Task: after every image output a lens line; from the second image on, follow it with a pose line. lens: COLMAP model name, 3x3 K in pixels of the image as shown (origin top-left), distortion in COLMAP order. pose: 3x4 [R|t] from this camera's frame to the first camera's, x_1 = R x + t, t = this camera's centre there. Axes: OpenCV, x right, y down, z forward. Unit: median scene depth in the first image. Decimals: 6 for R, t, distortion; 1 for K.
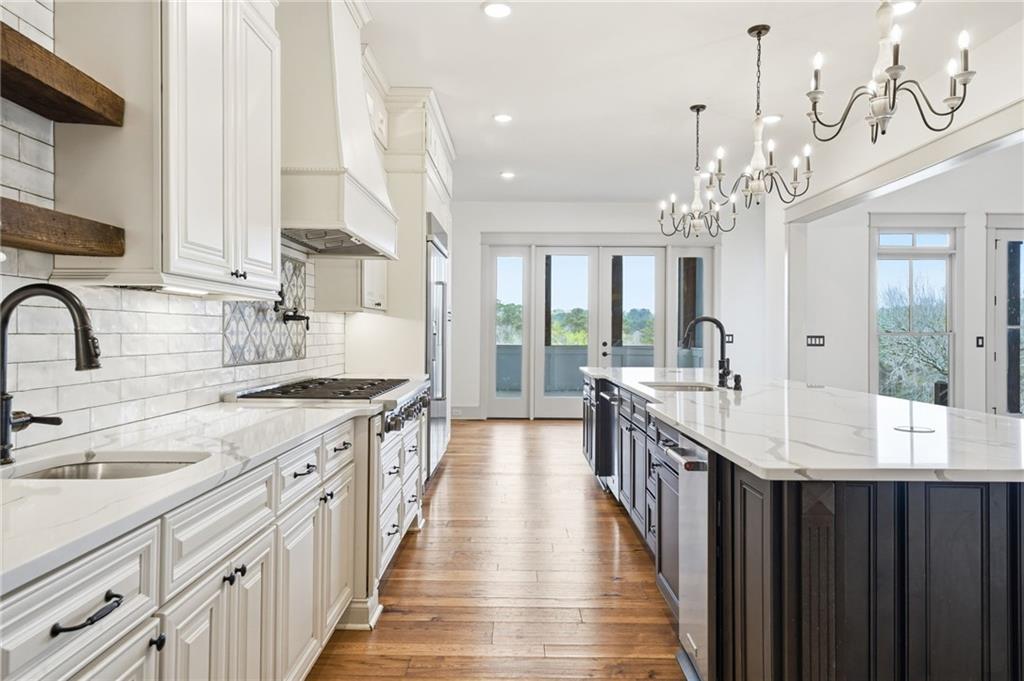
lens RADIAL K [[663.5, 0, 510.7], [0, 663.5, 333.7], [0, 0, 1]] dist [-0.005195, -0.000563]
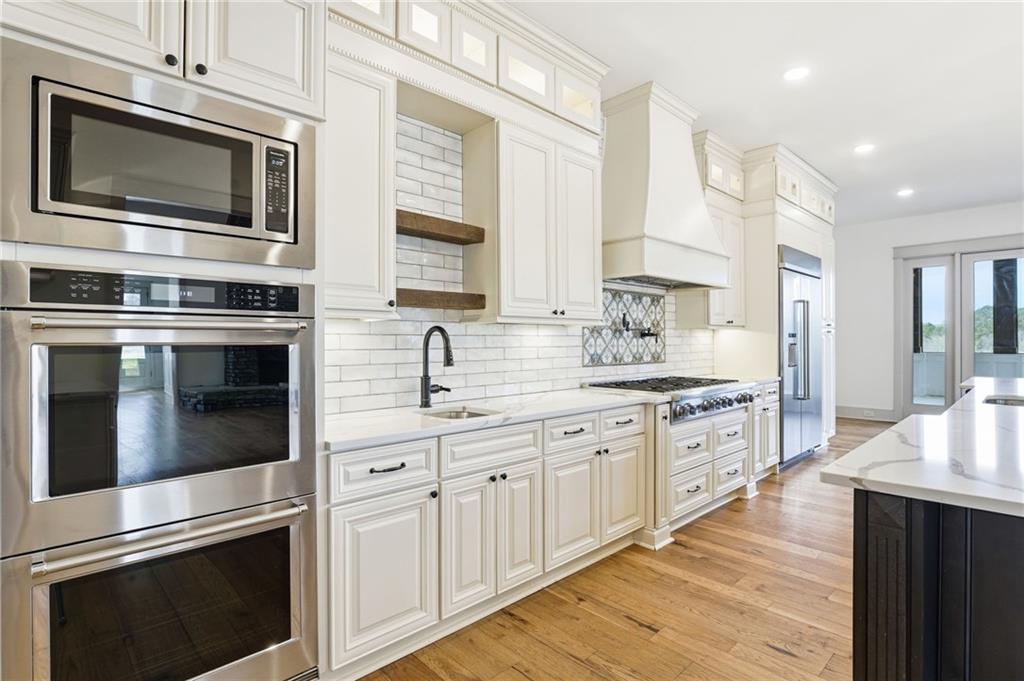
lens RADIAL K [[495.7, 0, 518.4], [0, 495.7, 342.7], [0, 0, 1]] dist [-0.023684, 0.001943]
pose [[0.692770, -0.008133, -0.721113, 0.321087], [0.009186, 0.999955, -0.002452, -0.007001], [0.721100, -0.004925, 0.692813, 0.035064]]
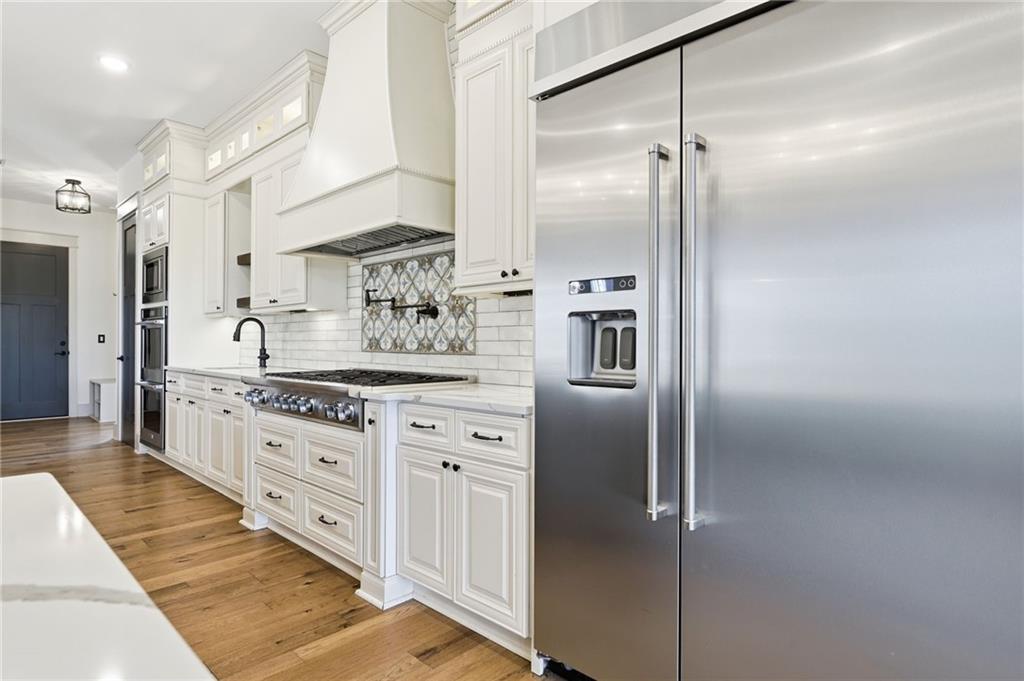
lens RADIAL K [[557.5, 0, 504.2], [0, 557.5, 339.8], [0, 0, 1]] dist [-0.003142, 0.001767]
pose [[-0.697312, -0.008726, -0.716714, 0.253487], [-0.004590, 0.999960, -0.007709, 0.030281], [0.716753, -0.002086, -0.697324, 2.032831]]
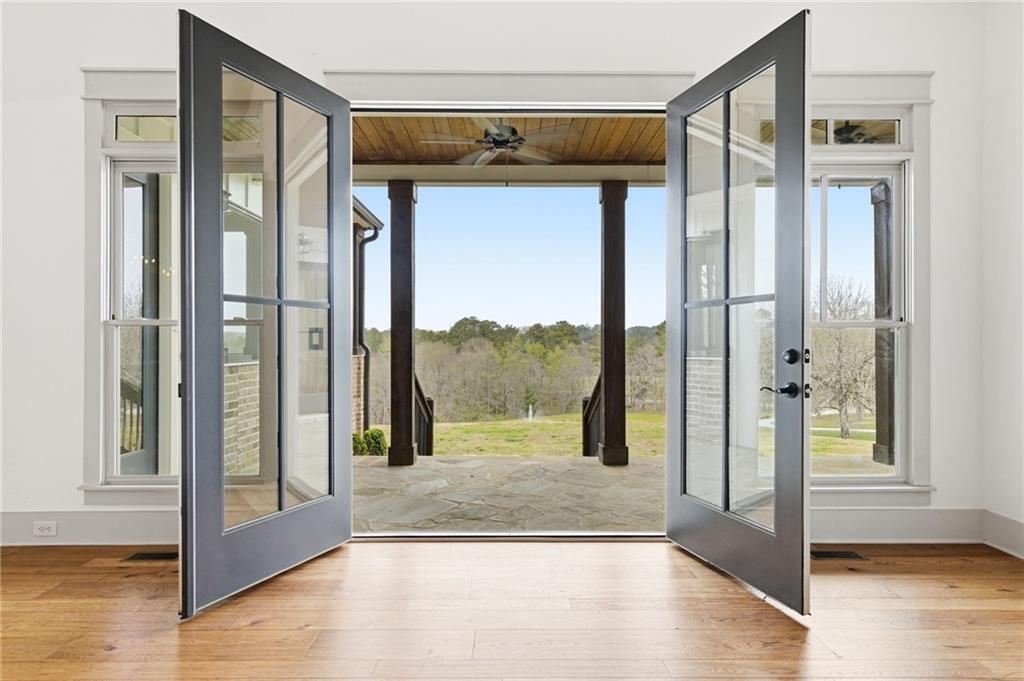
lens RADIAL K [[479.2, 0, 510.2], [0, 479.2, 347.4], [0, 0, 1]] dist [0.004599, 0.000719]
pose [[0.999780, -0.004869, 0.020380, 2.136615], [0.004721, 0.999962, 0.007327, 0.042865], [-0.020415, -0.007229, 0.999765, 1.667565]]
